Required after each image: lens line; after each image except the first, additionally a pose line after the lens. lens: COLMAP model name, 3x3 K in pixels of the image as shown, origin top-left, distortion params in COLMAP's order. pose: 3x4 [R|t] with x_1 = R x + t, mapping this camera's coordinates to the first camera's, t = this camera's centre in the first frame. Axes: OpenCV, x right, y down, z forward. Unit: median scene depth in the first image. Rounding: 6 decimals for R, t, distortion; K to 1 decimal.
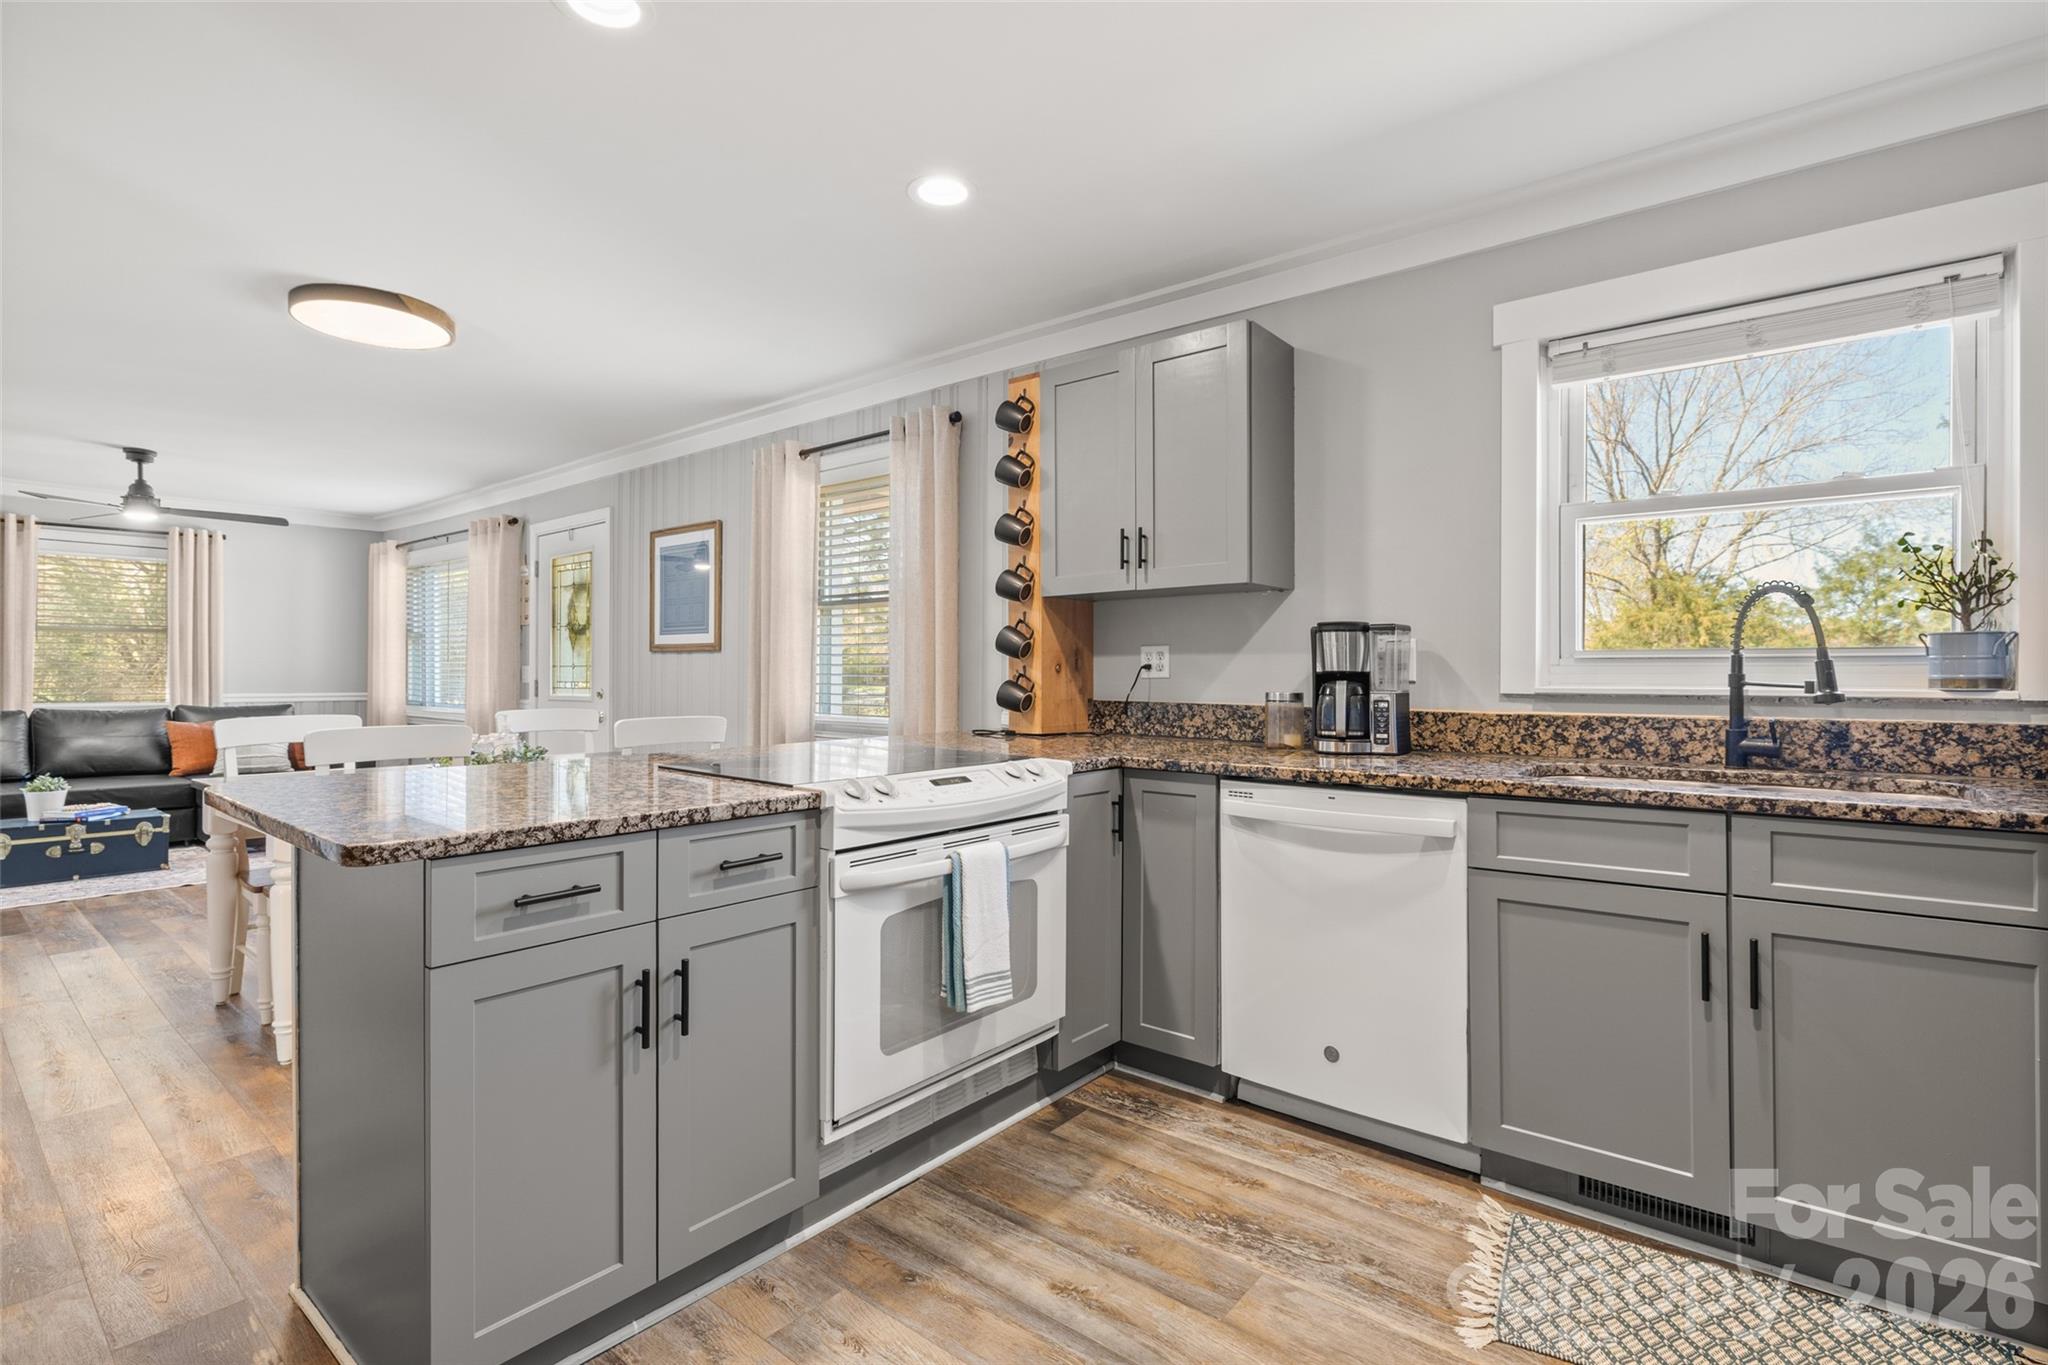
lens RADIAL K [[949.9, 0, 1029.0], [0, 949.9, 668.3], [0, 0, 1]] dist [-0.009934, 0.000533]
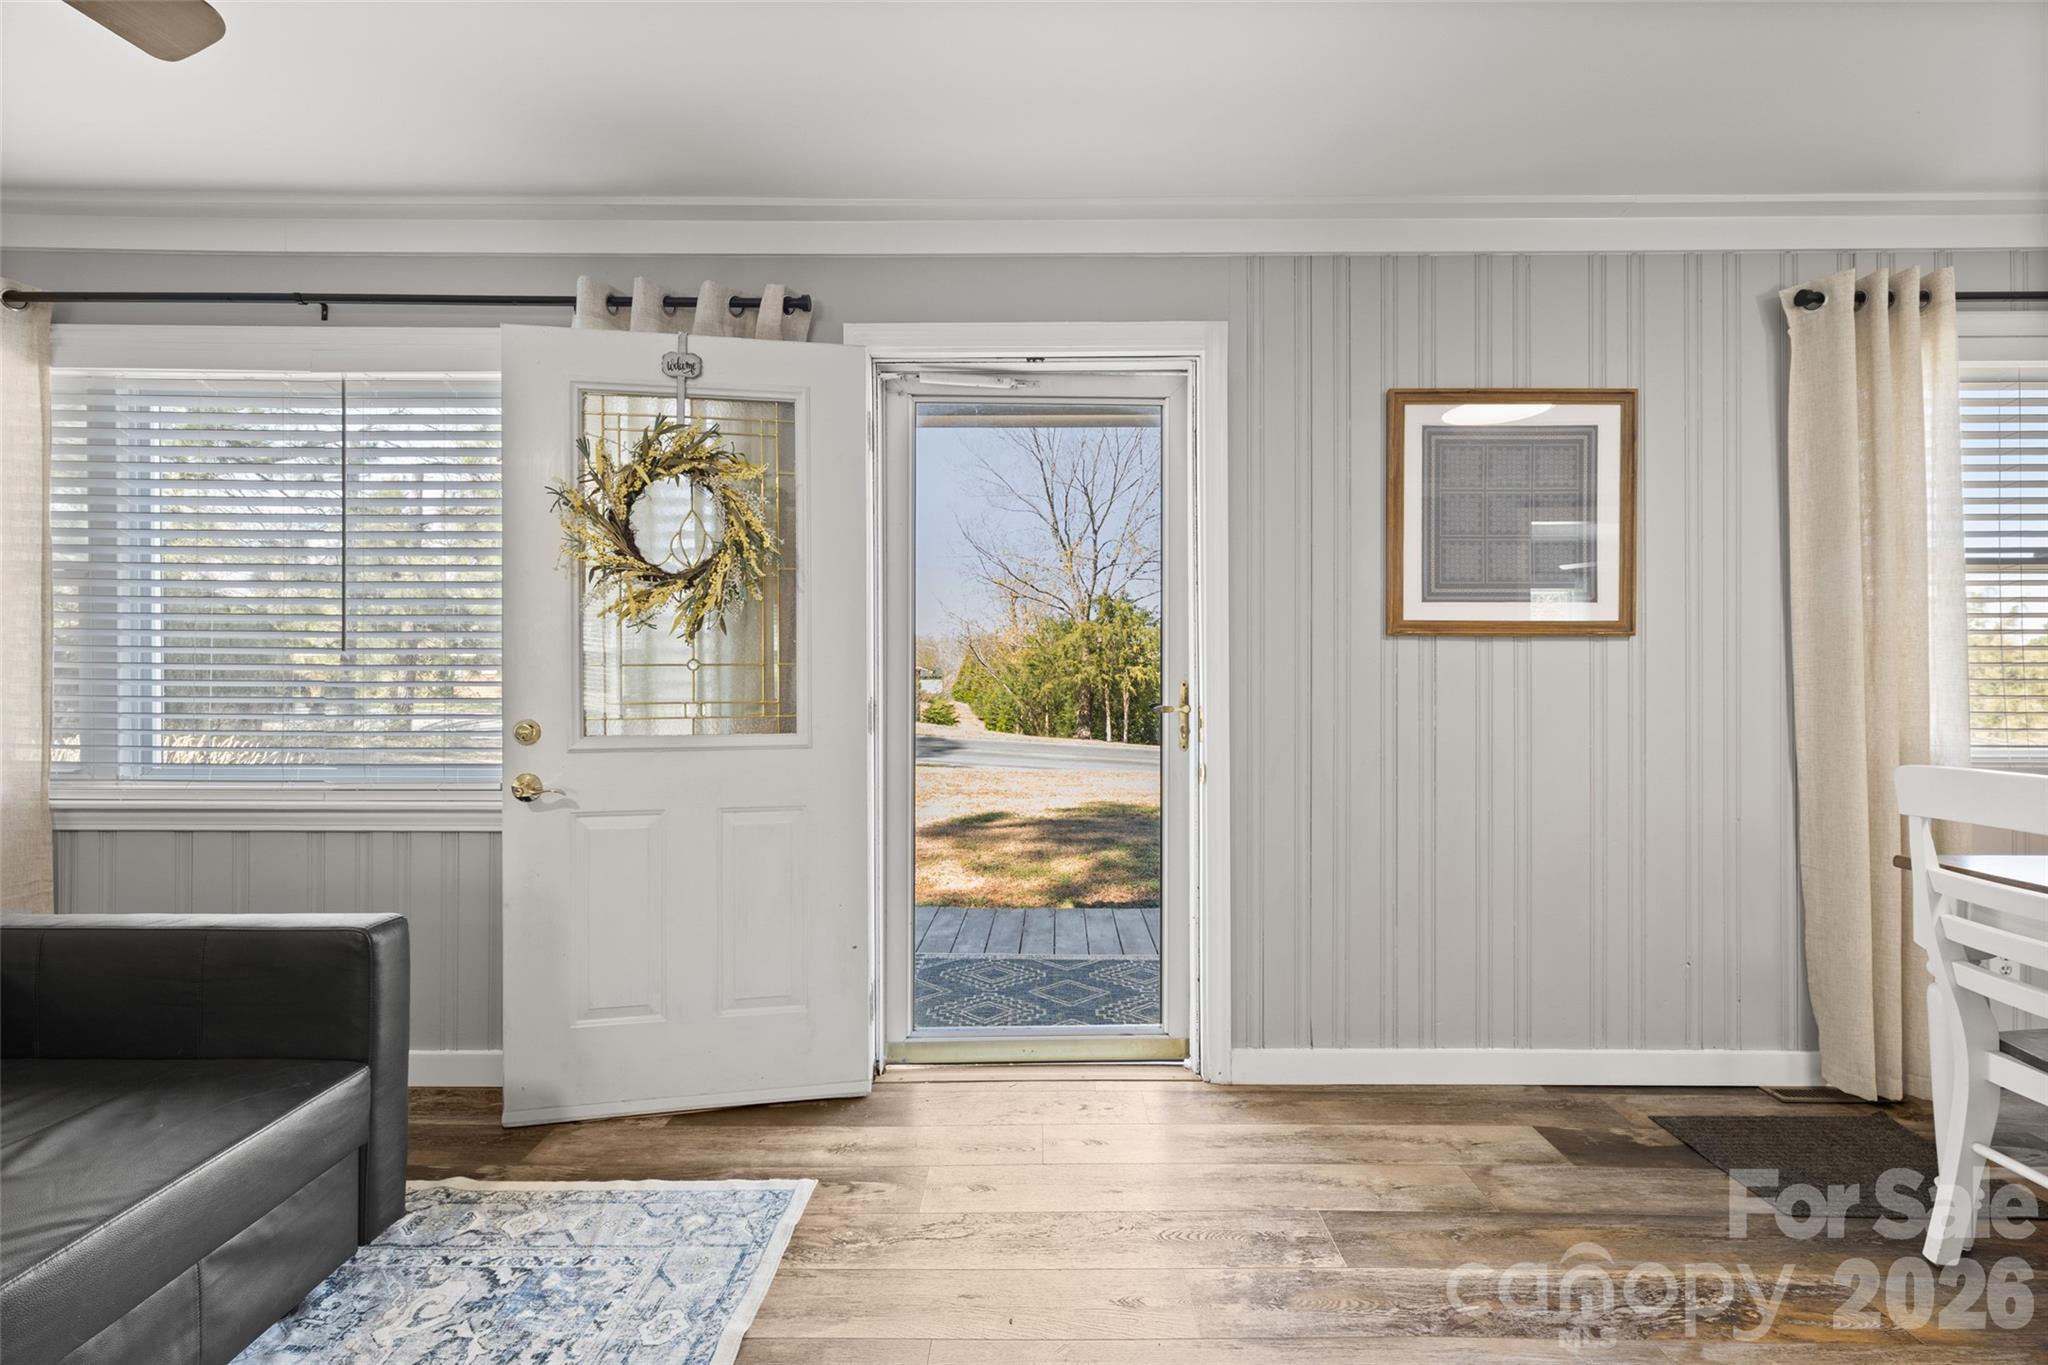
lens RADIAL K [[926.6, 0, 1018.3], [0, 926.6, 664.6], [0, 0, 1]] dist [0.003303, -0.000672]
pose [[0.783399, 0.005892, 0.621491, -0.912104], [-0.000660, 0.999962, -0.008649, 0.002199], [-0.621518, 0.006365, 0.783374, 0.803853]]
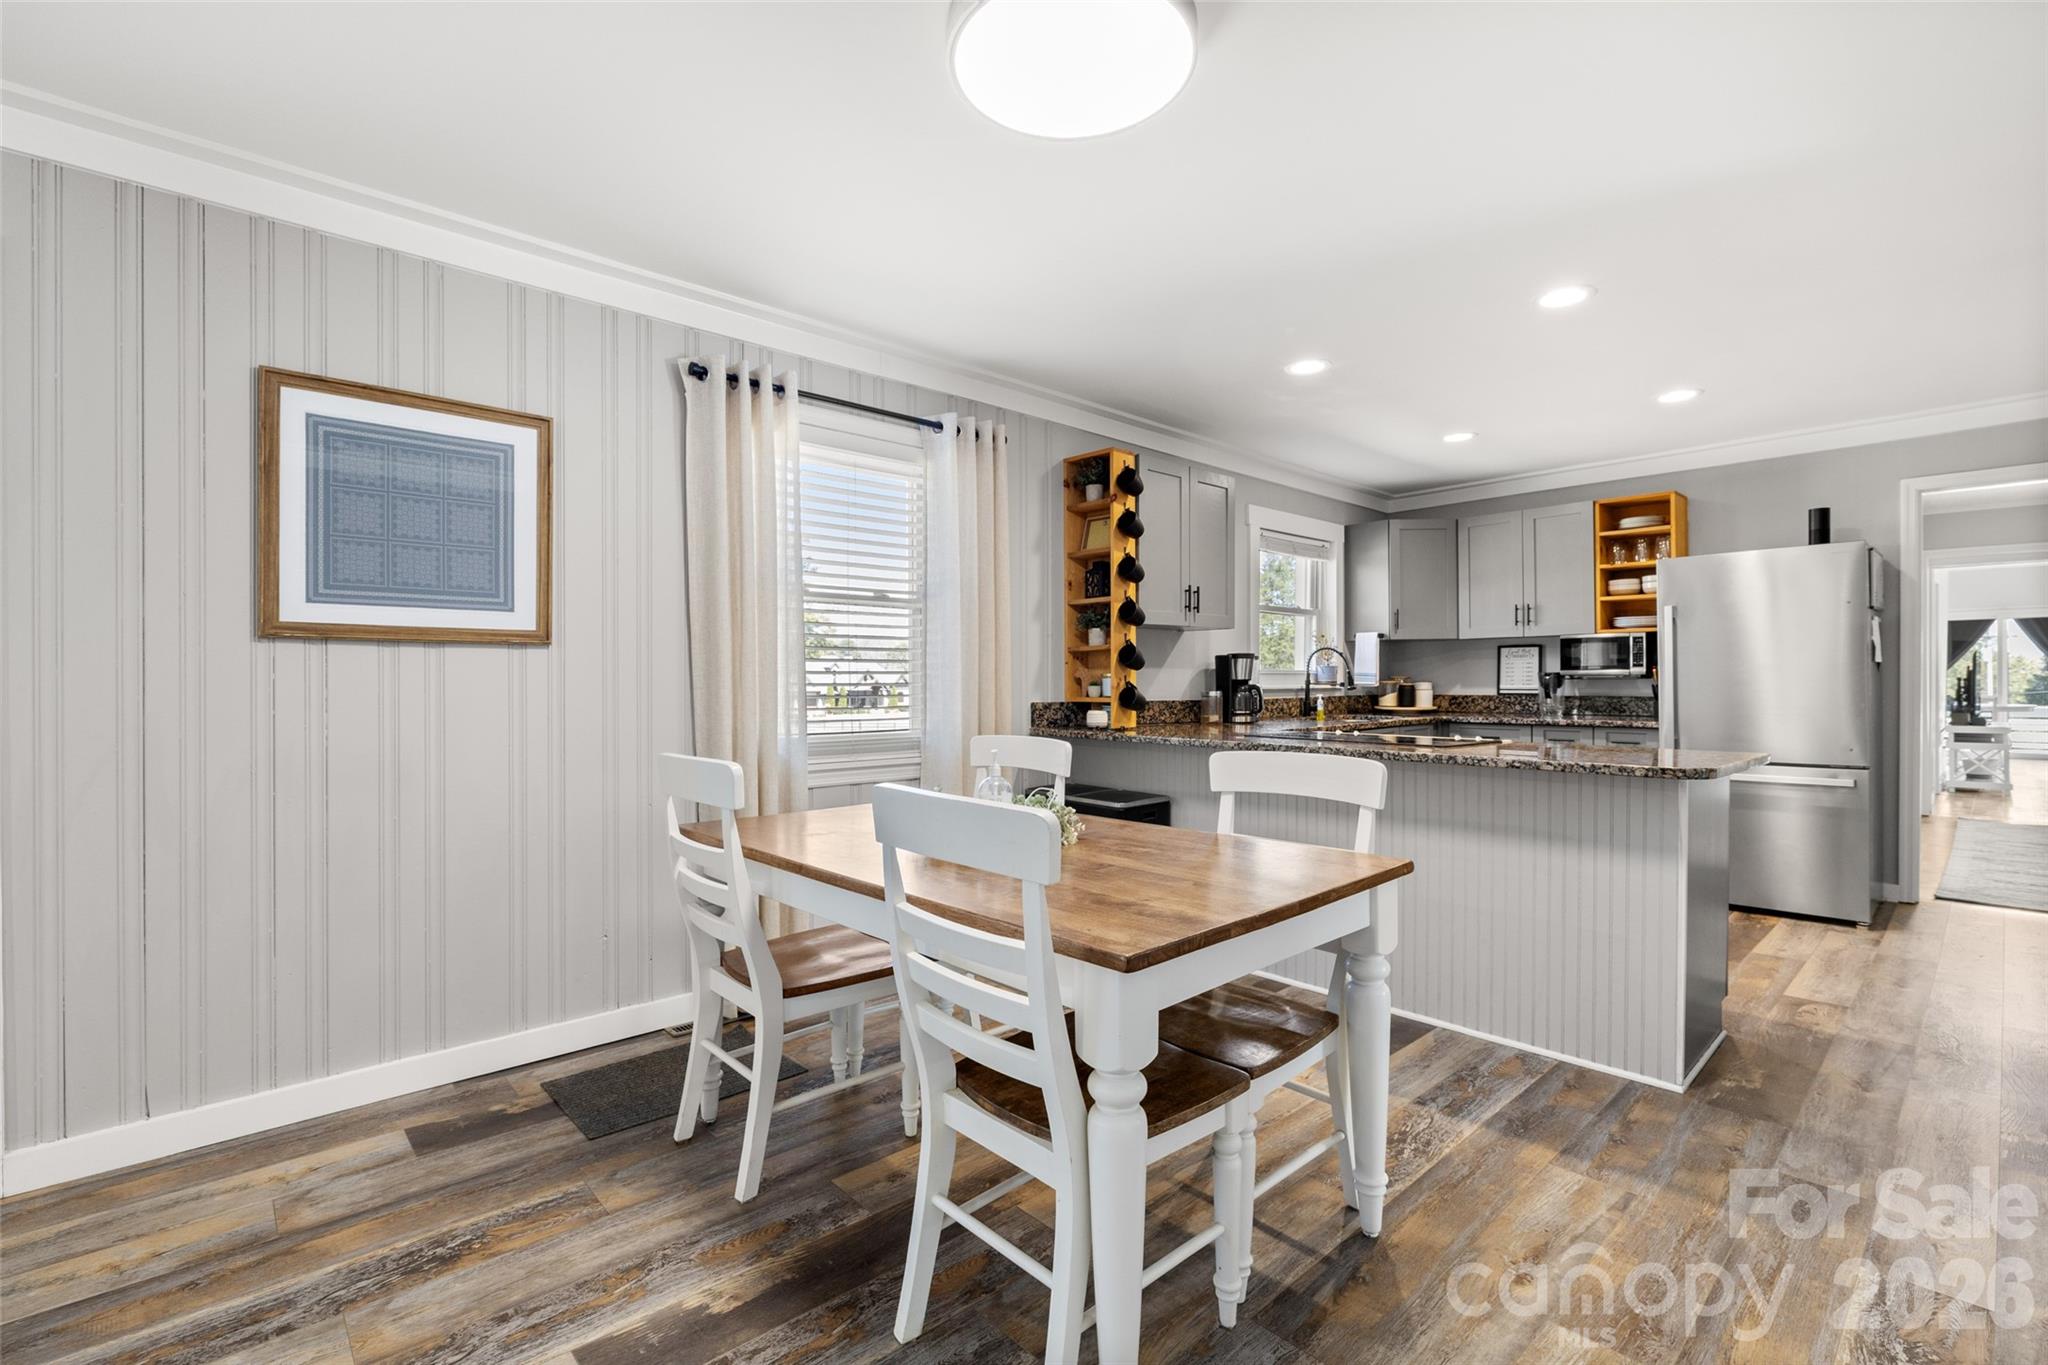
lens RADIAL K [[912.9, 0, 1027.7], [0, 912.9, 684.1], [0, 0, 1]] dist [-0.010275, -0.000083]
pose [[0.142775, 0.003523, 0.989749, -0.826803], [0.008775, 0.999950, -0.004825, 0.010494], [-0.989716, 0.009374, 0.142737, 0.632000]]
